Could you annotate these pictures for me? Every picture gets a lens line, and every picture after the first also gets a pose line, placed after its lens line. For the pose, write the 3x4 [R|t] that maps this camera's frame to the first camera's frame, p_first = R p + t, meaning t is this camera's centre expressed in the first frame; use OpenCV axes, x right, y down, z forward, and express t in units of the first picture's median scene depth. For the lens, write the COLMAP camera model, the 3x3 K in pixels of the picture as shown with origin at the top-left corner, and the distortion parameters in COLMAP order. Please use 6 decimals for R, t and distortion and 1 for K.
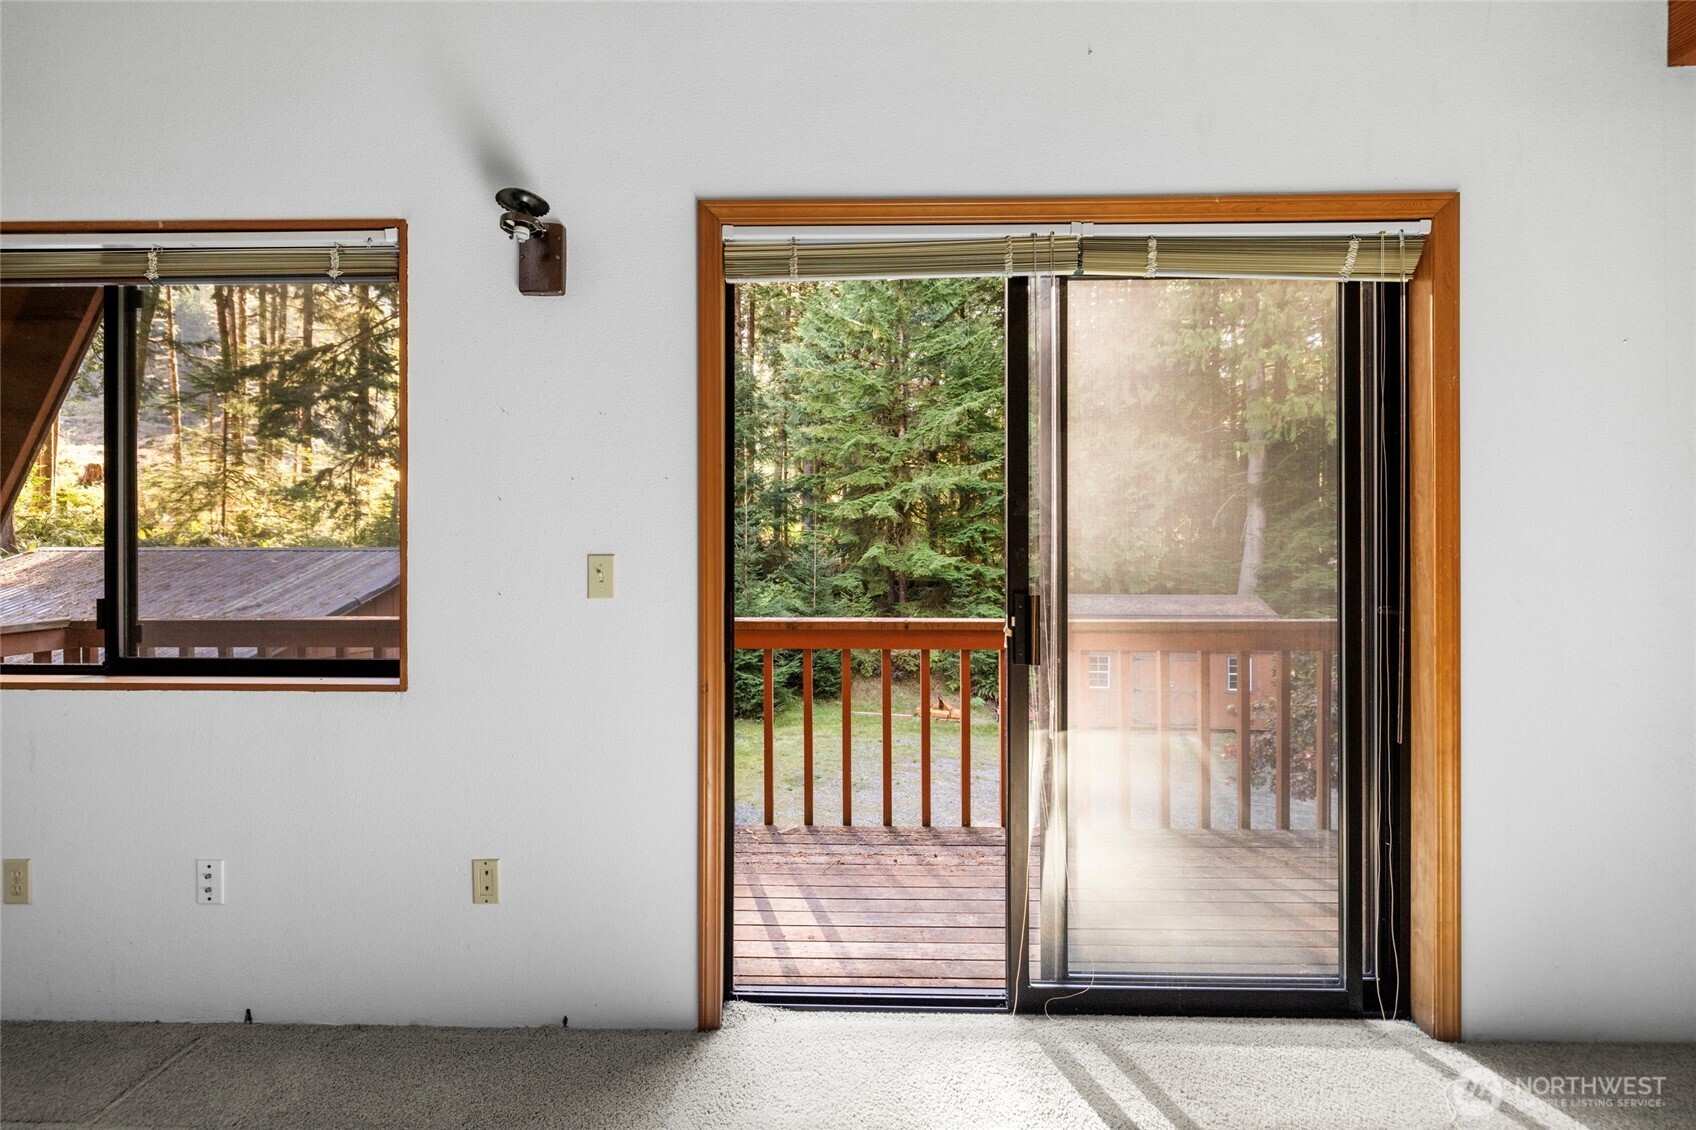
lens RADIAL K [[707.7, 0, 842.6], [0, 707.7, 557.9], [0, 0, 1]] dist [0.002124, 0.000115]
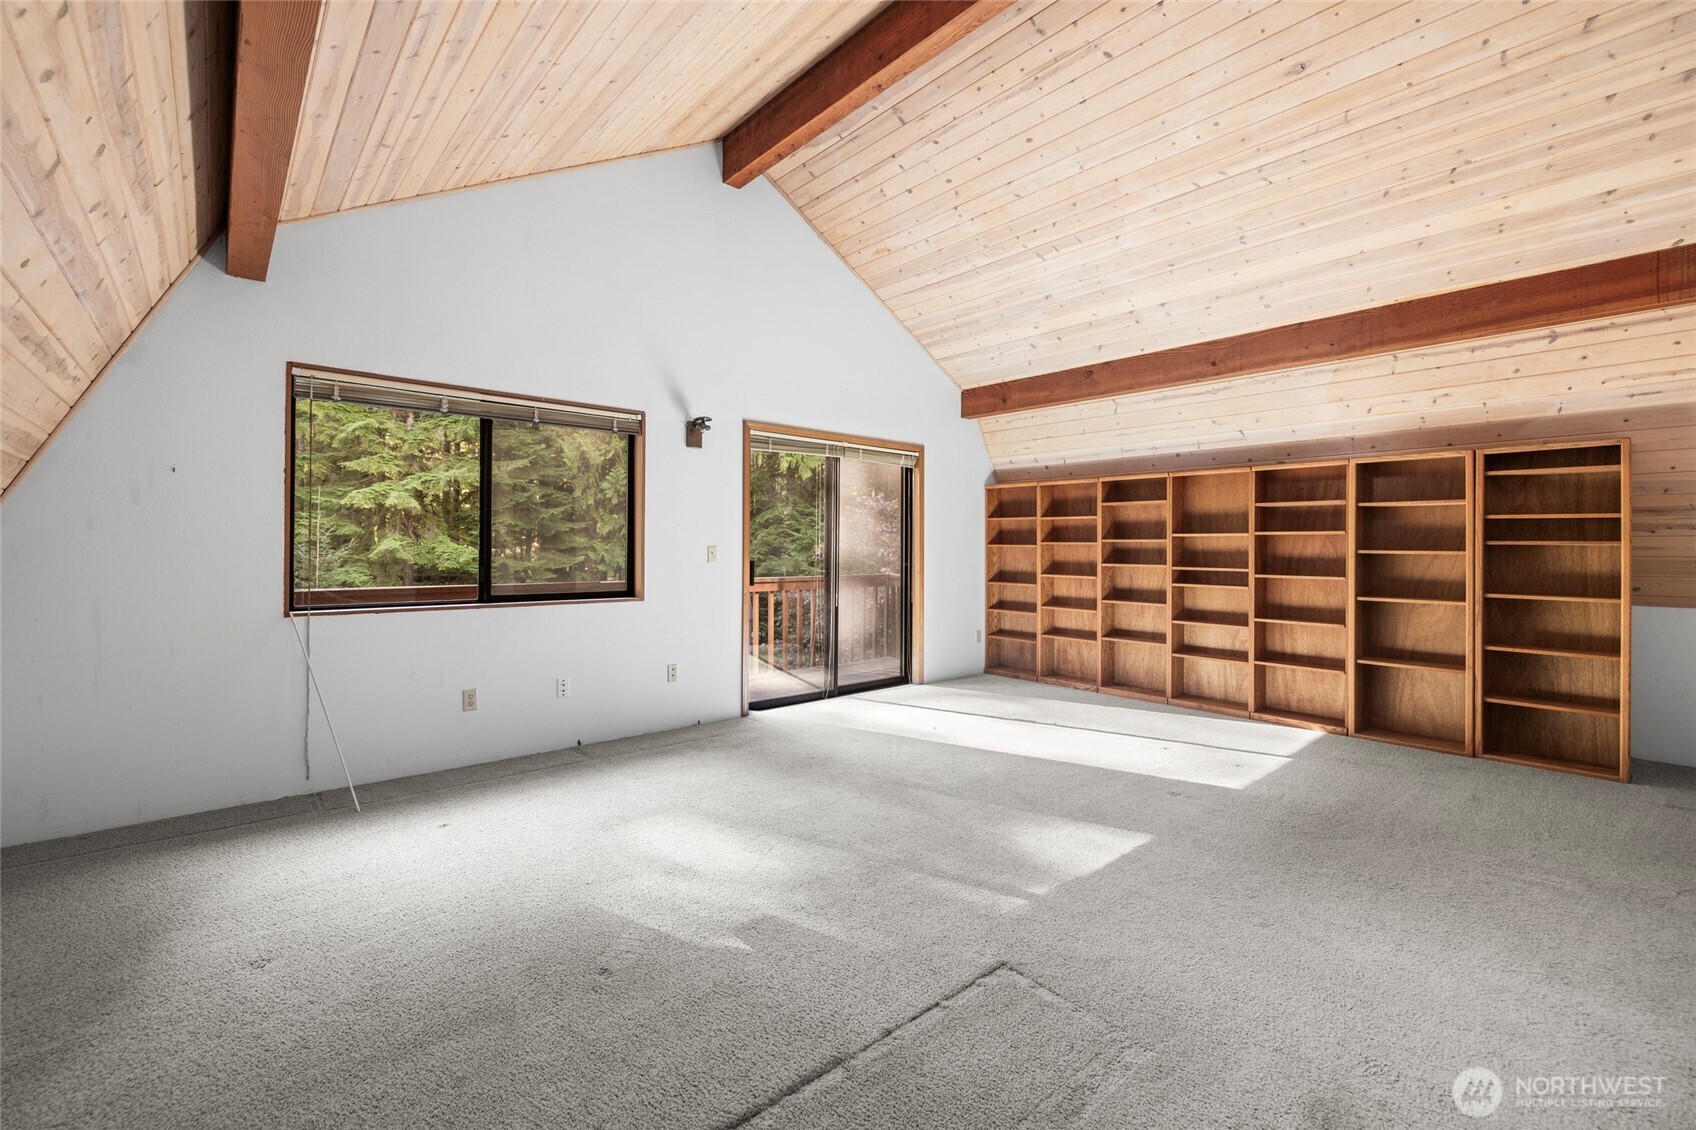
lens RADIAL K [[707.7, 0, 849.3], [0, 707.7, 555.7], [0, 0, 1]] dist [0.002124, 0.000115]
pose [[0.732477, -0.003324, 0.680784, -1.717277], [-0.000423, 0.999986, 0.005337, 0.017660], [-0.680792, -0.004197, 0.732465, -1.267222]]
